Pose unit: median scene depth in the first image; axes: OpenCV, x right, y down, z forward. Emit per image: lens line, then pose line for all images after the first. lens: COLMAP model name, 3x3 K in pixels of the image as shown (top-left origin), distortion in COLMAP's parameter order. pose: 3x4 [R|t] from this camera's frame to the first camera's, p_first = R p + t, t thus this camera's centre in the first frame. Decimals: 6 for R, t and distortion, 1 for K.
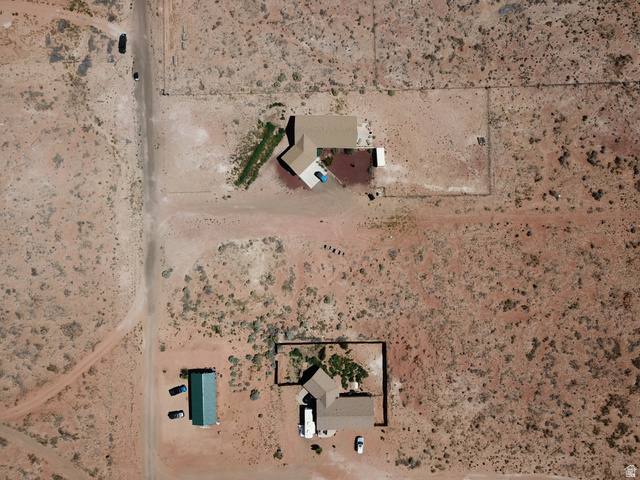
lens RADIAL K [[486.5, 0, 322.1], [0, 486.5, 243.8], [0, 0, 1]] dist [0.012830, -0.008650]
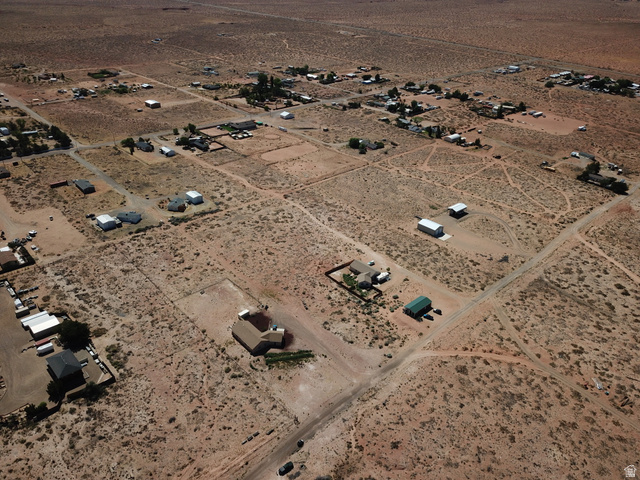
lens RADIAL K [[483.7, 0, 320.0], [0, 483.7, 240.0], [0, 0, 1]] dist [0.085598, -0.212357]
pose [[-0.664878, -0.389911, 0.637108, -0.998429], [0.744707, -0.279950, 0.605838, -0.909146], [-0.057864, 0.877267, 0.476502, -0.016010]]
